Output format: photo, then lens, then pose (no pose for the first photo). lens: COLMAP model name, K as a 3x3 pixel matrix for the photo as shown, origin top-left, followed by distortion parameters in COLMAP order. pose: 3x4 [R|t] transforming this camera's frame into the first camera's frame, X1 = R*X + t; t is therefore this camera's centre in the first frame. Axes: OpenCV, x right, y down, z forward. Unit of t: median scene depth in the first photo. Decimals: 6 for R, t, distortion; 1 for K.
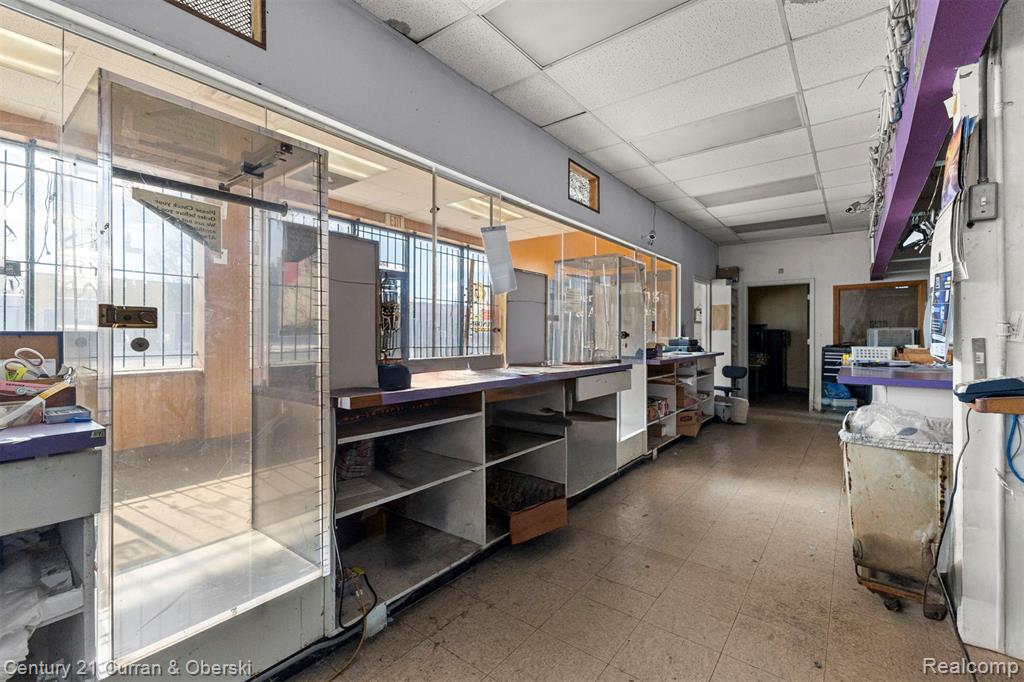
lens RADIAL K [[444.2, 0, 508.8], [0, 444.2, 333.6], [0, 0, 1]] dist [0.001093, 0.000155]
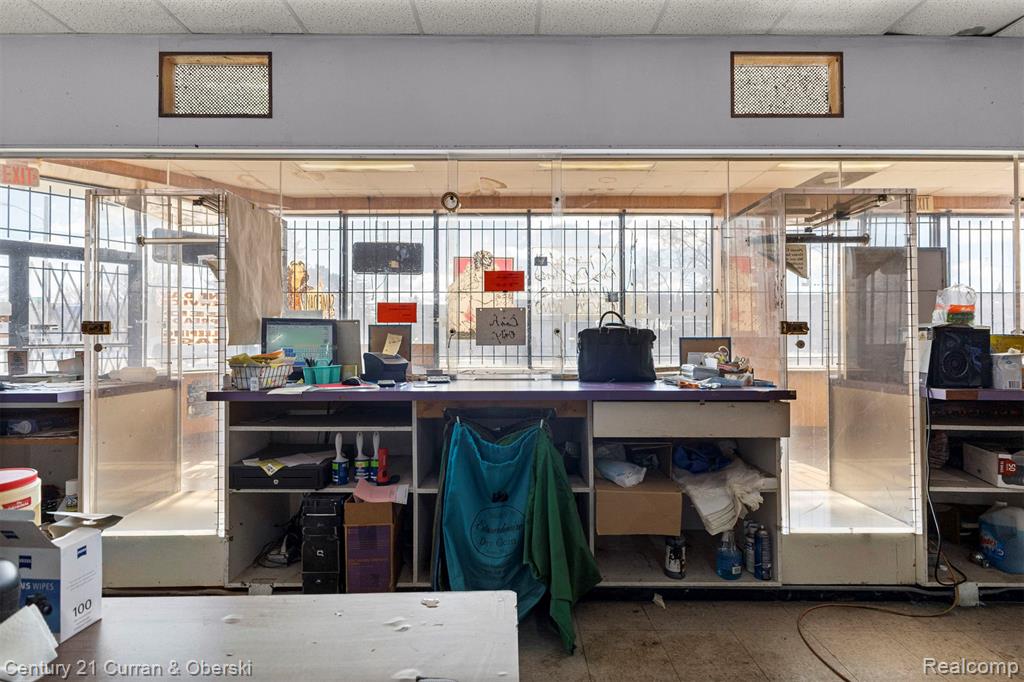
lens RADIAL K [[491.3, 0, 506.8], [0, 491.3, 335.4], [0, 0, 1]] dist [0.000060, -0.000590]
pose [[0.615145, -0.010697, -0.788341, -0.032642], [0.004738, 0.999940, -0.009871, 0.003249], [0.788400, 0.002337, 0.615159, -0.681743]]
